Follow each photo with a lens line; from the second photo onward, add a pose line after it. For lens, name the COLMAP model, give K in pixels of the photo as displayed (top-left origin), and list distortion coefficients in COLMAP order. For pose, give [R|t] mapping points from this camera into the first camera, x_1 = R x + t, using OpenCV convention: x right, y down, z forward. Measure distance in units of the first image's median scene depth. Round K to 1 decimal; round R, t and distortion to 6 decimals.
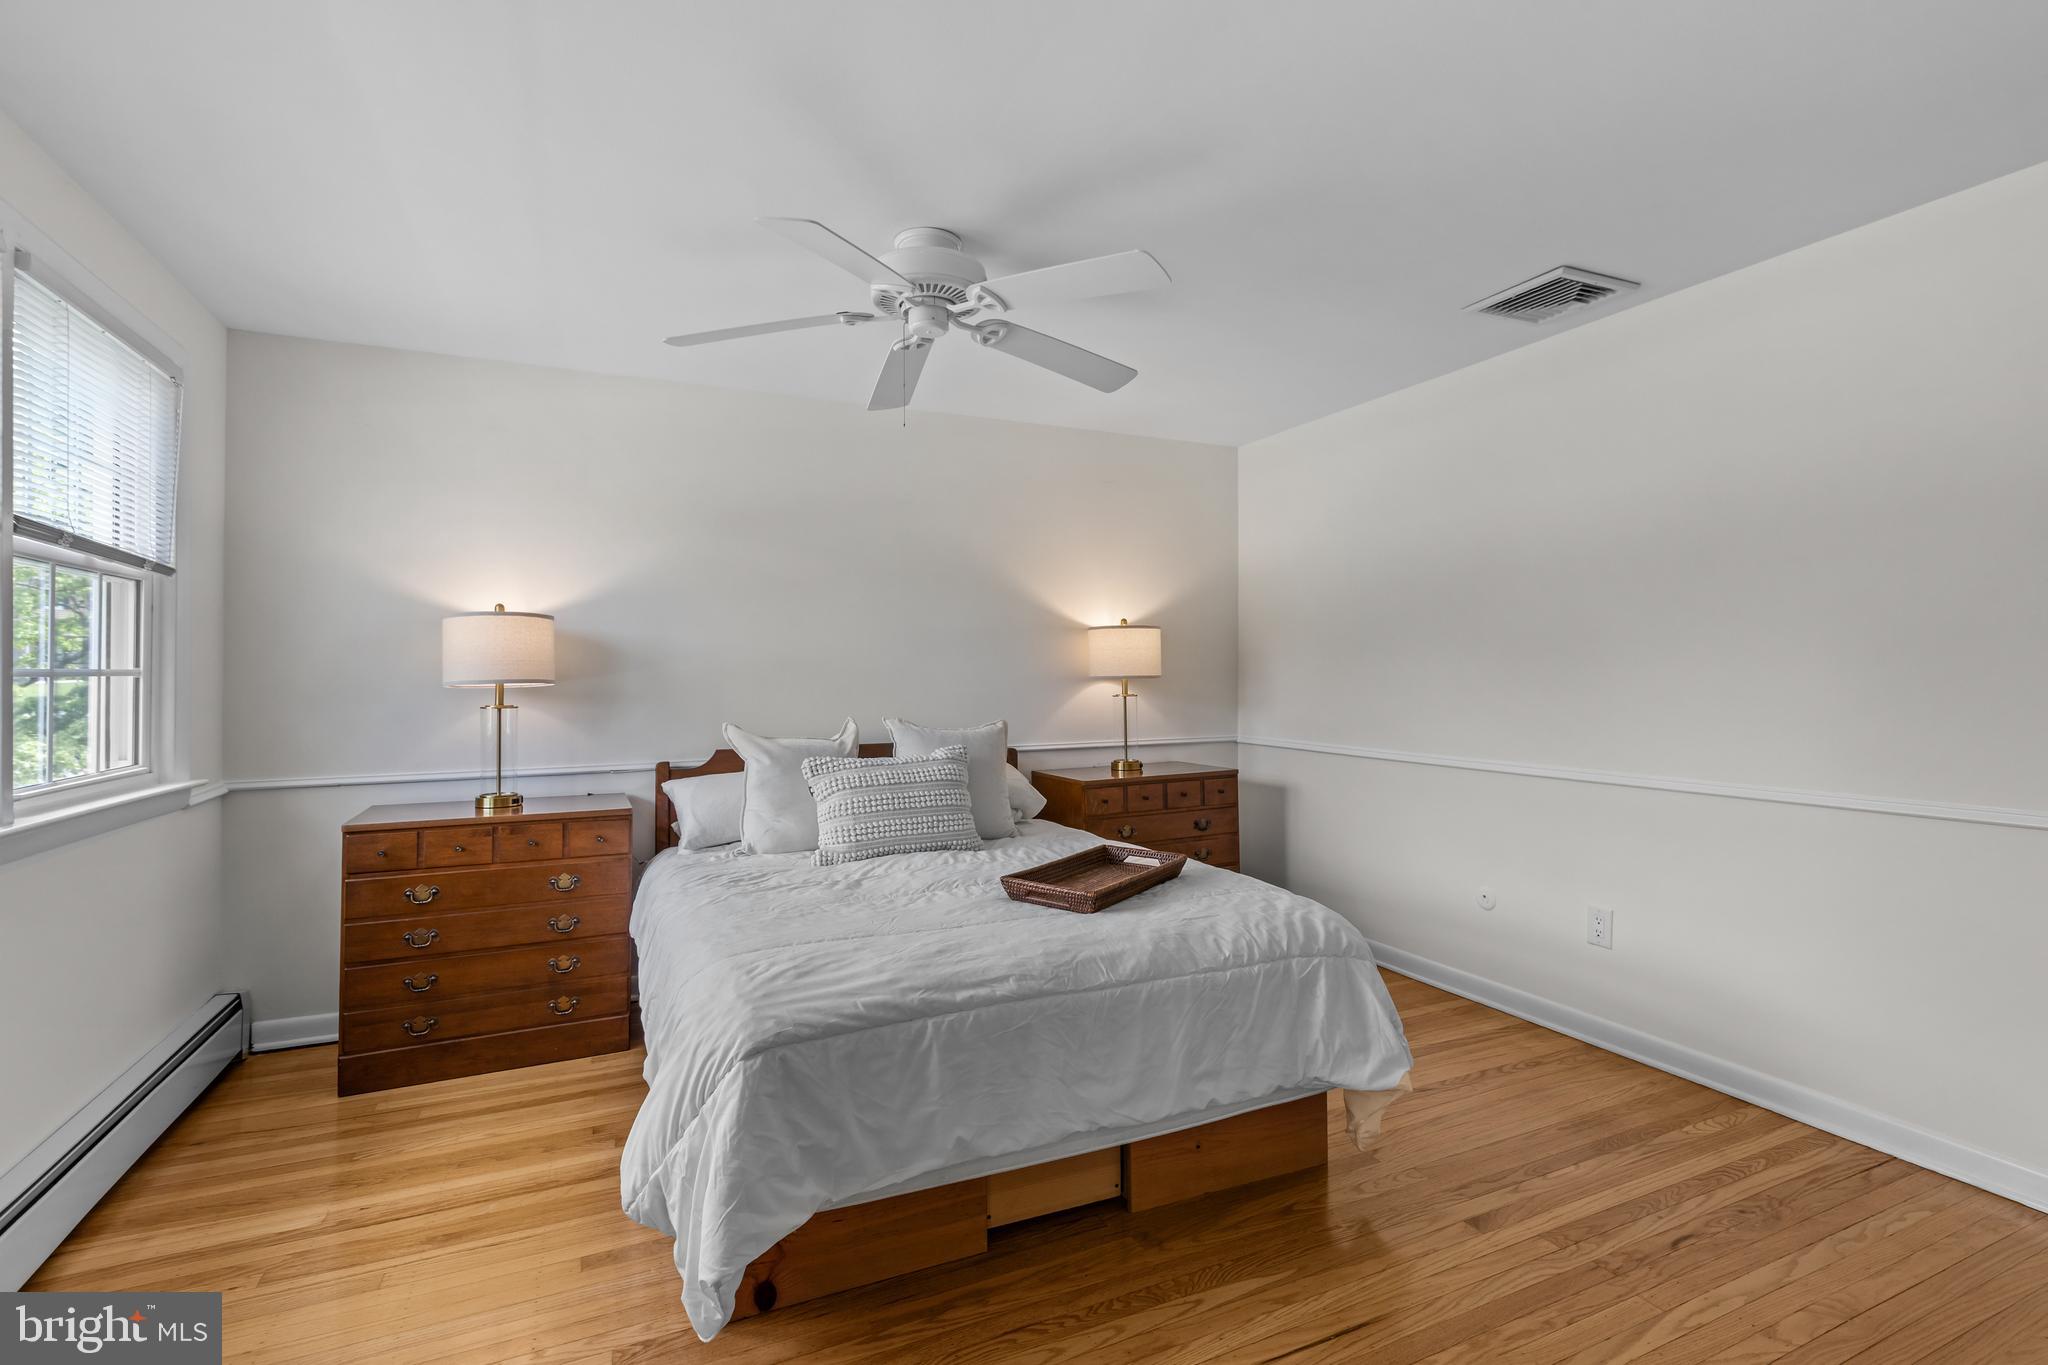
lens RADIAL K [[922.0, 0, 1034.5], [0, 922.0, 669.0], [0, 0, 1]] dist [0.004744, 0.001659]
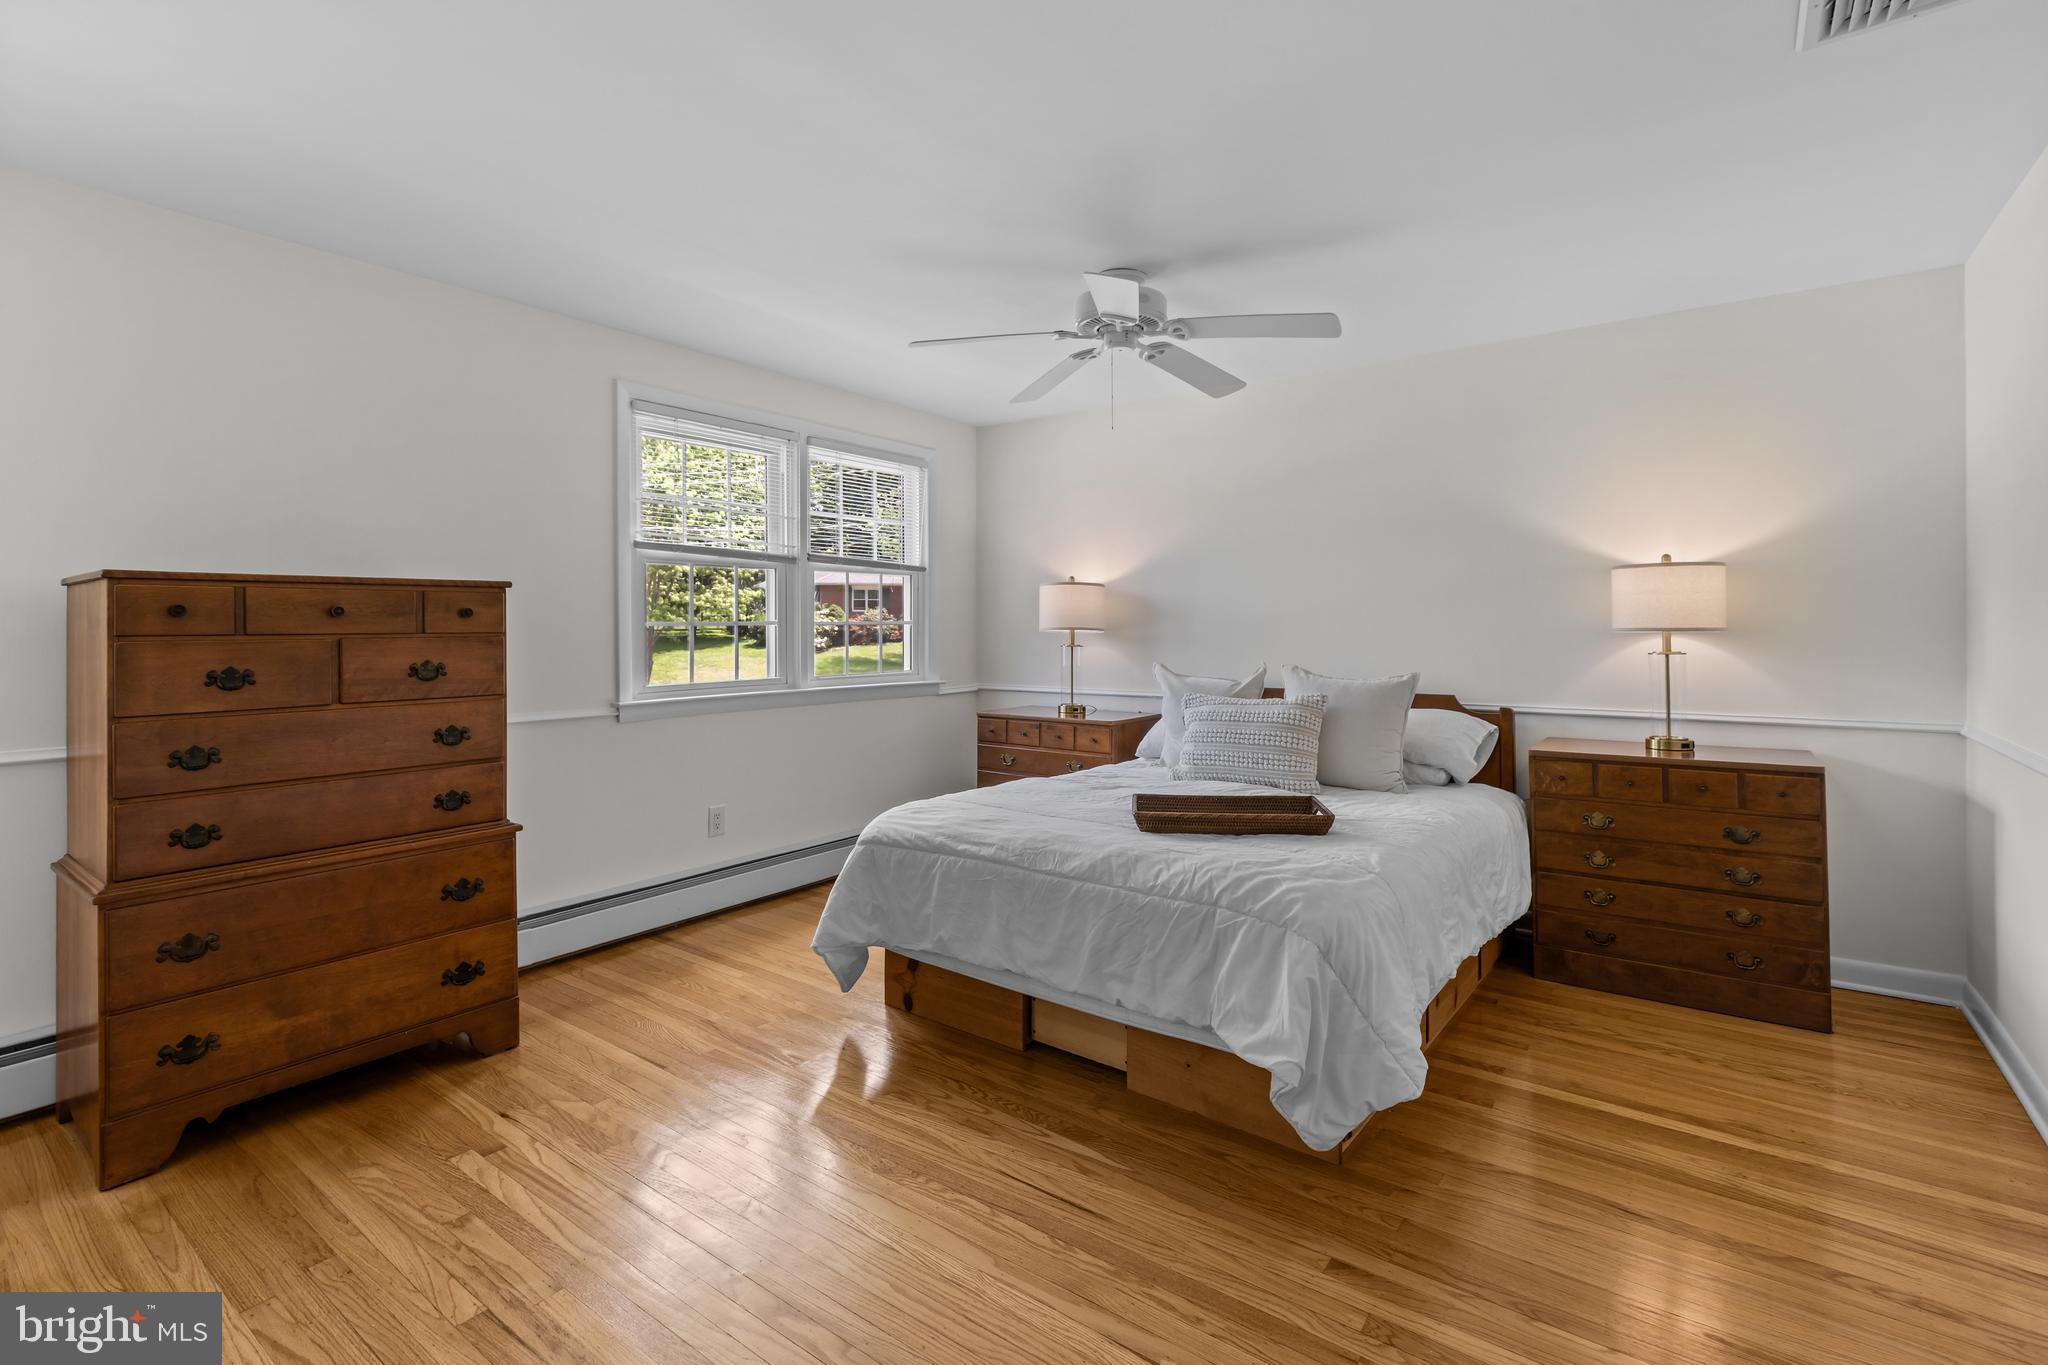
lens RADIAL K [[922.0, 0, 1038.3], [0, 922.0, 627.9], [0, 0, 1]] dist [0.004744, 0.001659]
pose [[0.494112, 0.005705, -0.869380, 1.051556], [0.004633, 0.999947, 0.009195, -0.003778], [0.869386, -0.008571, 0.494059, 0.328422]]
